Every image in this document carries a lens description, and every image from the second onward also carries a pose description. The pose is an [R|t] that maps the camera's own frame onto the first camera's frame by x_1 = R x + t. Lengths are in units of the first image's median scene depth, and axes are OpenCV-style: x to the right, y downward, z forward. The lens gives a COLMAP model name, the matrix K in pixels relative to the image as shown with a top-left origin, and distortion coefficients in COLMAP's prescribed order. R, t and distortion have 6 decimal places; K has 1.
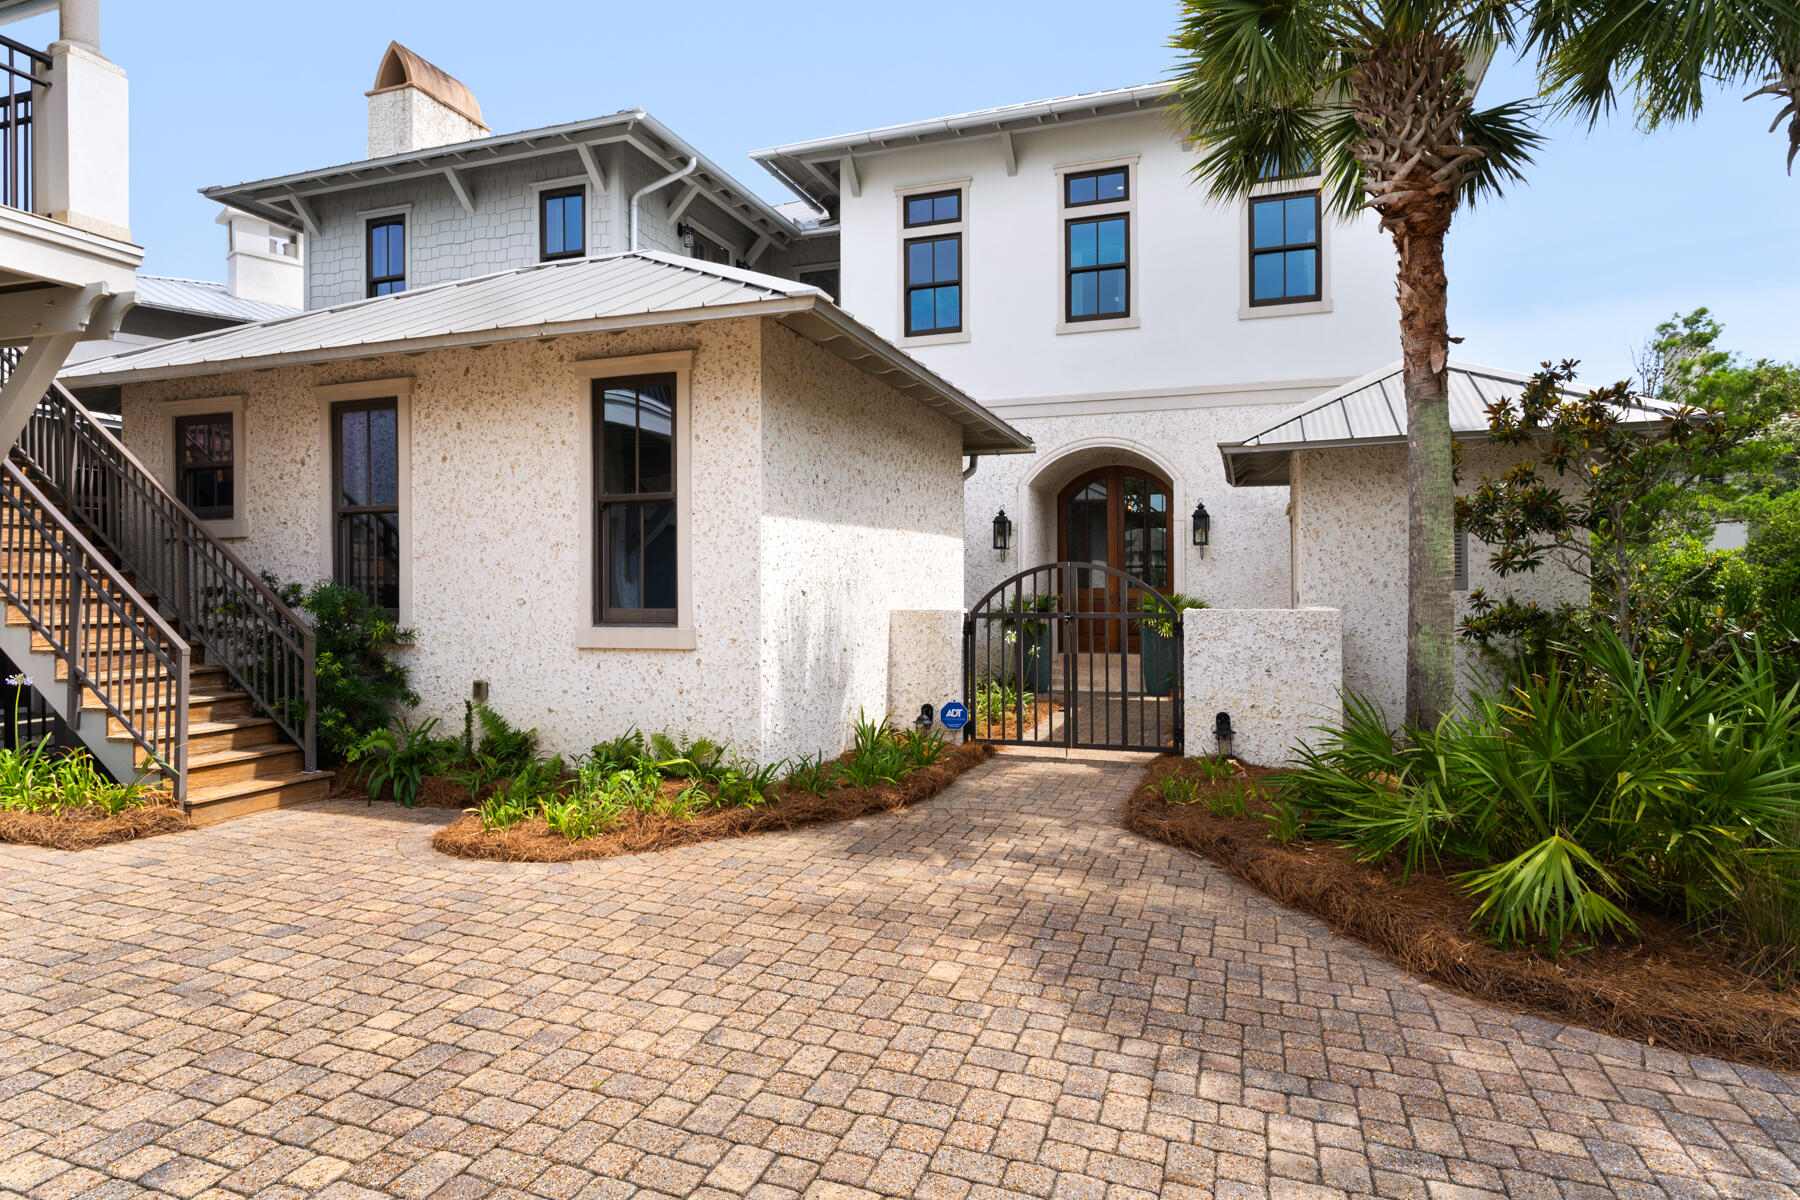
lens RADIAL K [[1002.3, 0, 900.0], [0, 1002.3, 600.0], [0, 0, 1]] dist [-0.001185, -0.000360]
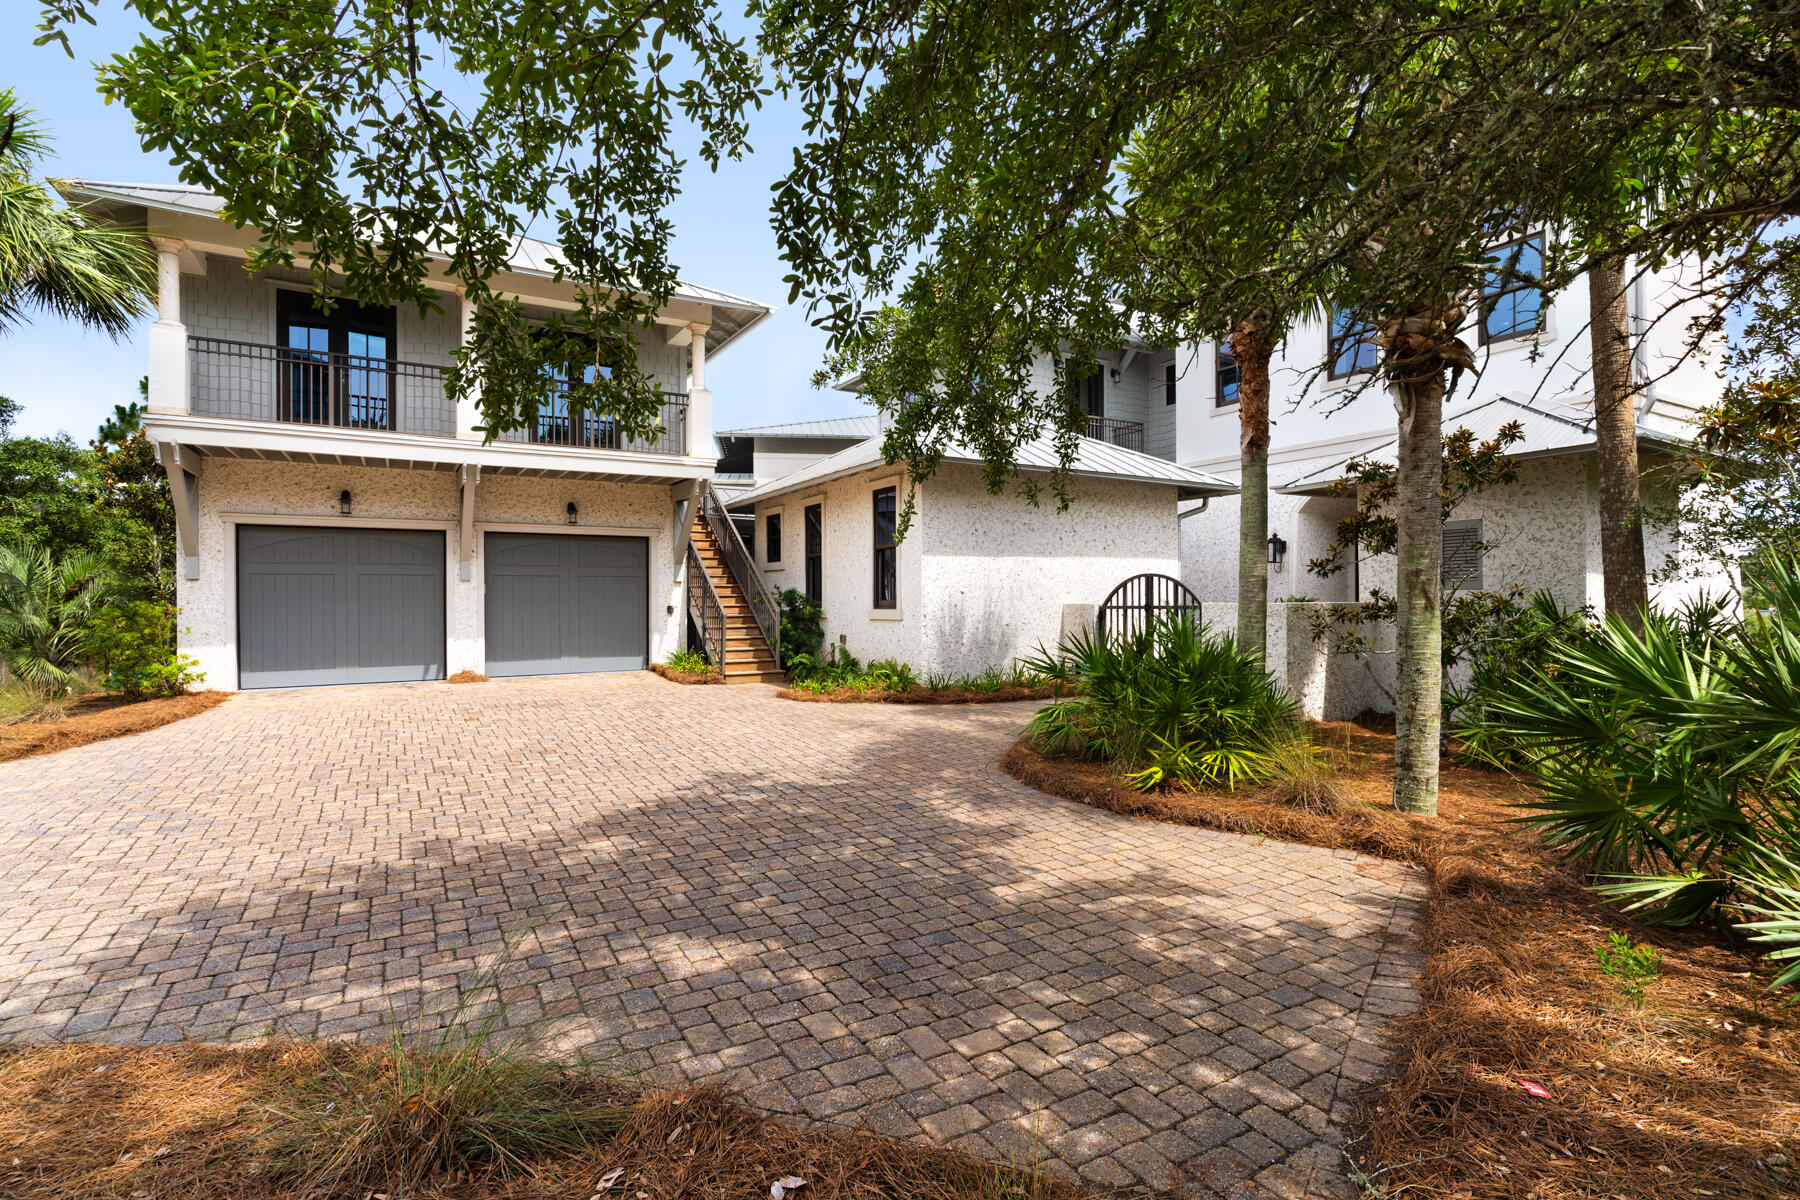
lens RADIAL K [[851.0, 0, 900.0], [0, 851.0, 600.0], [0, 0, 1]] dist [0.000427, 0.000005]
pose [[0.756714, 0.002394, -0.653741, 0.732249], [-0.010212, 0.999915, -0.008158, 0.017439], [0.653666, 0.012849, 0.756674, -0.251073]]
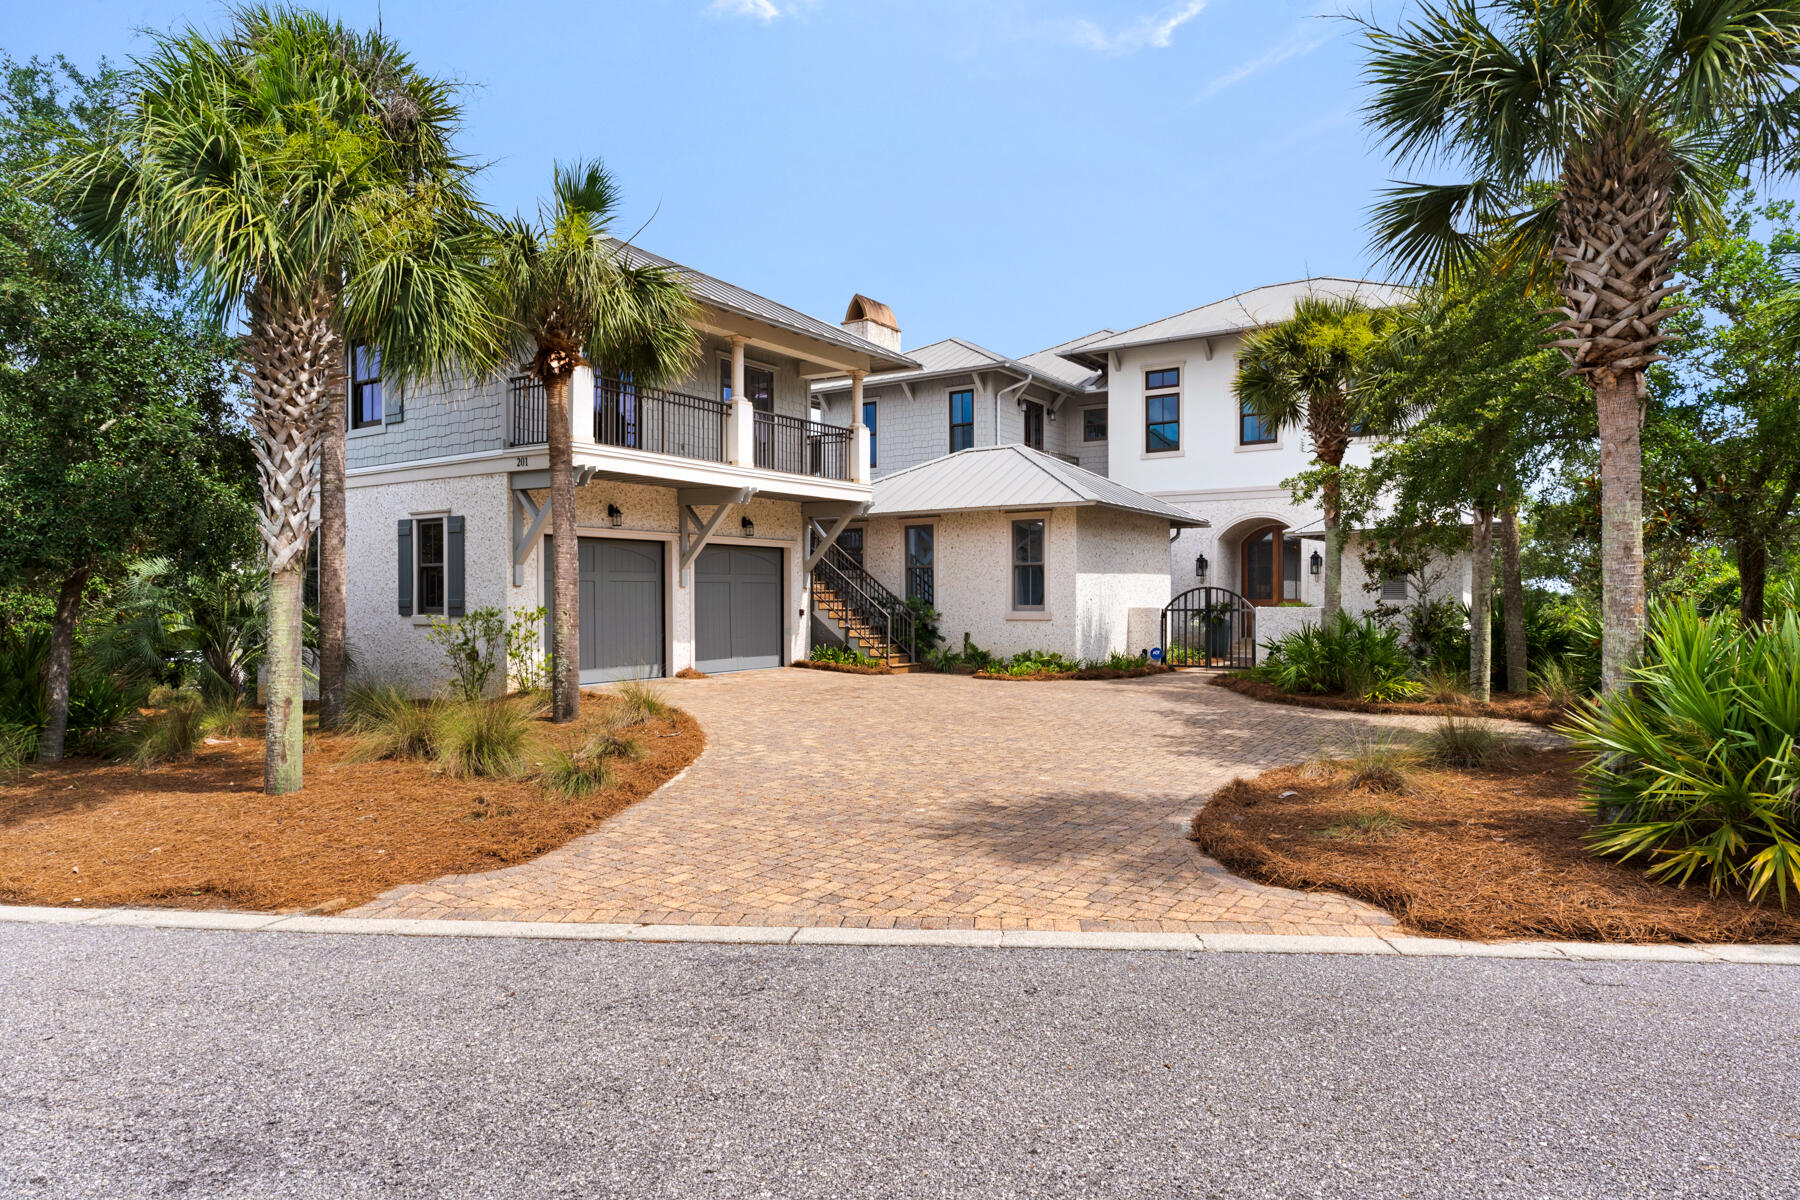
lens RADIAL K [[1081.0, 0, 900.0], [0, 1081.0, 600.0], [0, 0, 1]] dist [-0.002398, -0.000820]
pose [[0.967979, 0.002851, -0.251015, 0.106554], [-0.005933, 0.999916, -0.011524, 0.025182], [0.250961, 0.012644, 0.967915, -1.536851]]
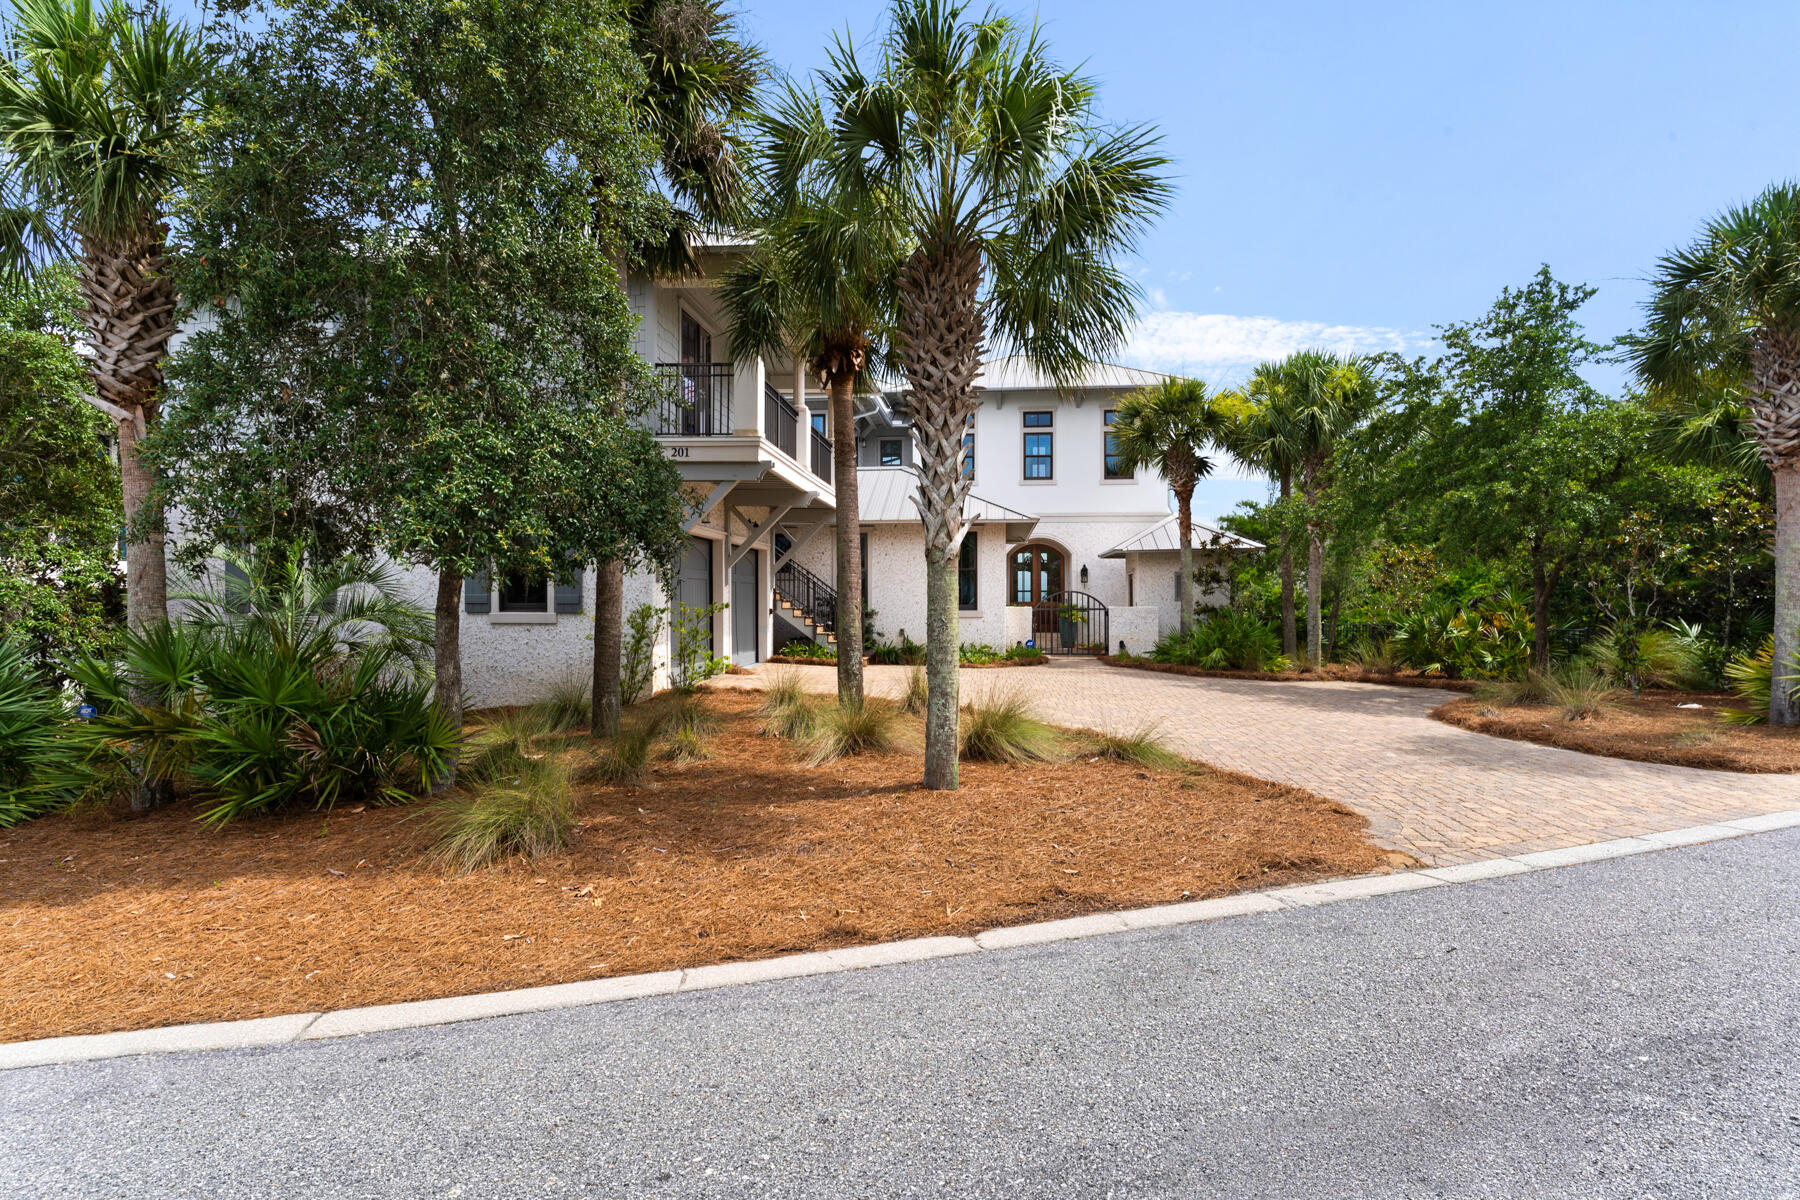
lens RADIAL K [[991.0, 0, 900.0], [0, 991.0, 600.0], [0, 0, 1]] dist [0.000646, 0.000016]
pose [[0.964361, 0.006103, 0.264521, -1.015709], [-0.001599, 0.999850, -0.017241, 0.039247], [-0.264587, 0.016203, 0.964226, -1.555611]]
